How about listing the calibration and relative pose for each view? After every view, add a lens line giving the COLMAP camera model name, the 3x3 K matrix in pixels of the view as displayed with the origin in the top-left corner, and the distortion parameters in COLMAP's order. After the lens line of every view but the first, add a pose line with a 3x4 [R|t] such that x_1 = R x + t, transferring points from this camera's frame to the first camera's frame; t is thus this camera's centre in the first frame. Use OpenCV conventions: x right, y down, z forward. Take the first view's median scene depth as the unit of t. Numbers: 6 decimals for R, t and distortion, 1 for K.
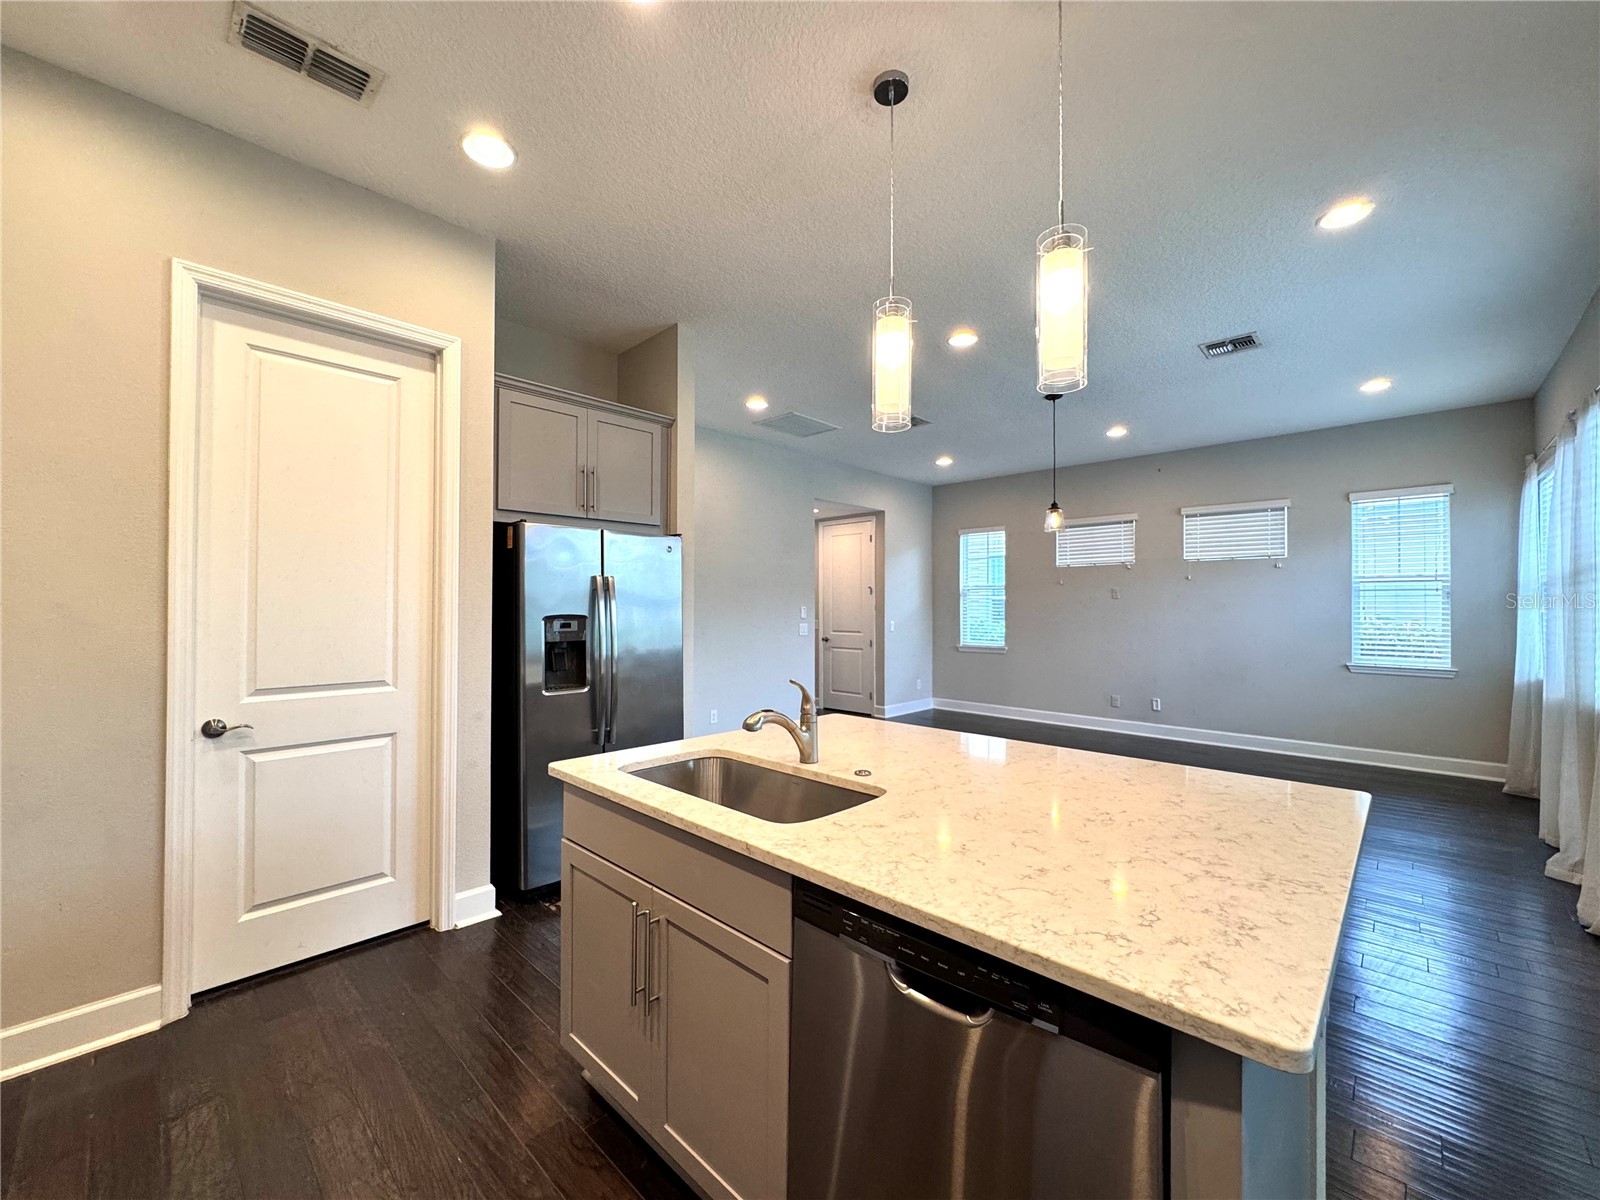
lens RADIAL K [[641.8, 0, 801.7], [0, 641.8, 600.2], [0, 0, 1]] dist [-0.005307, 0.001062]
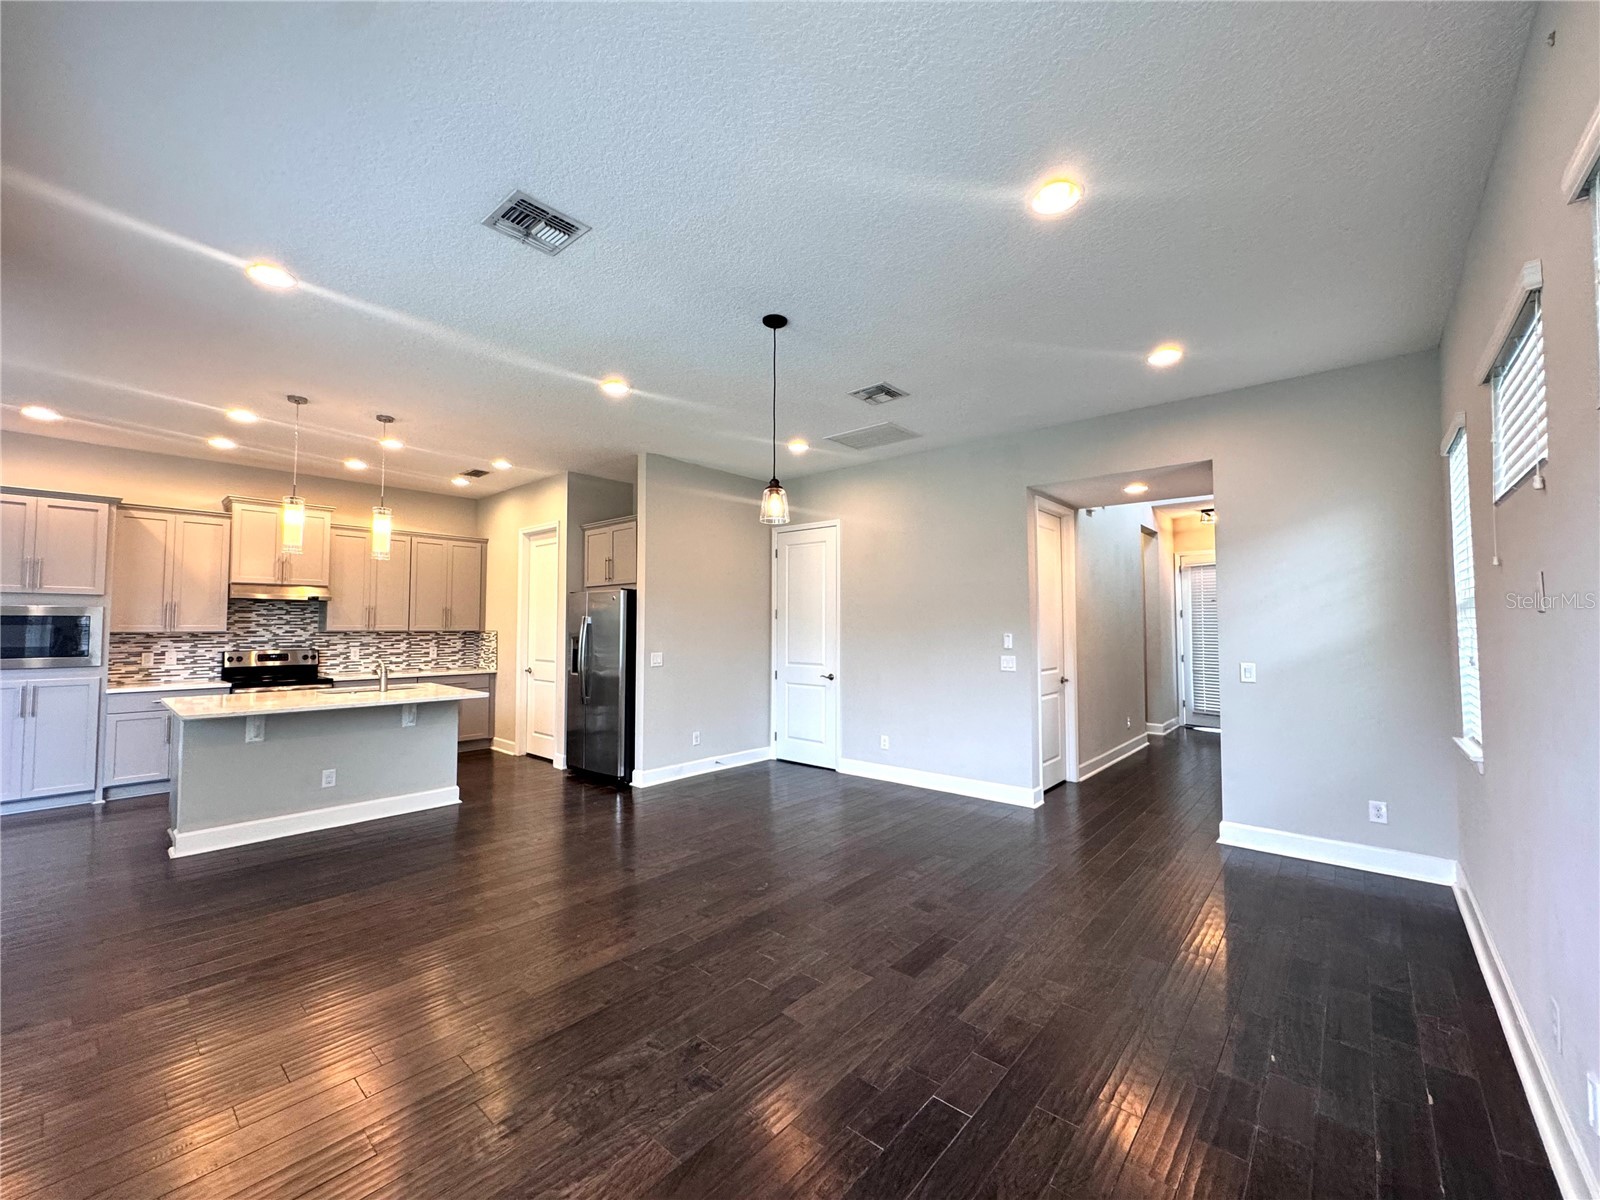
lens RADIAL K [[641.8, 0, 799.4], [0, 641.8, 600.4], [0, 0, 1]] dist [-0.005307, 0.001062]
pose [[0.045461, -0.042554, -0.998059, 0.989149], [0.008300, 0.999074, -0.042219, 0.000389], [0.998932, -0.006364, 0.045772, 0.929974]]
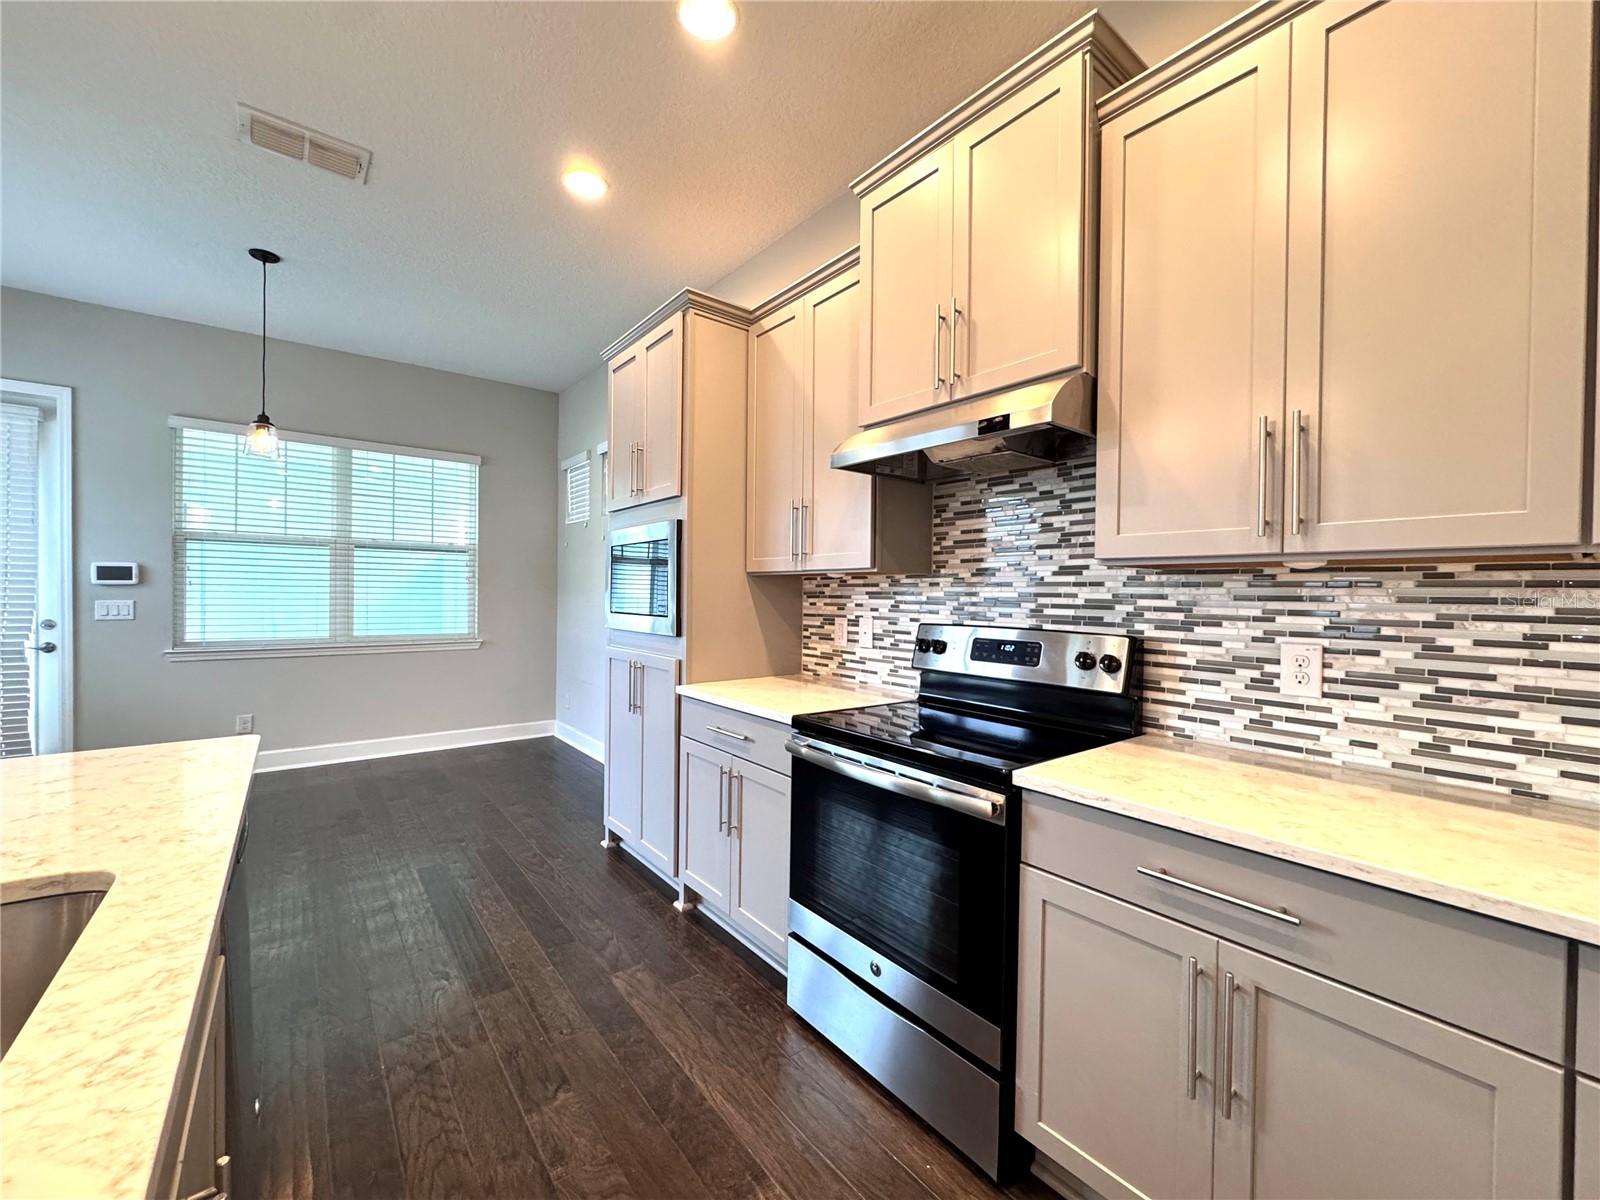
lens RADIAL K [[641.8, 0, 800.3], [0, 641.8, 598.4], [0, 0, 1]] dist [-0.005307, 0.001062]
pose [[-0.989911, -0.015496, 0.140842, -0.194875], [-0.015560, 0.999879, 0.000641, 0.019080], [-0.140835, -0.001557, -0.990032, 0.385350]]
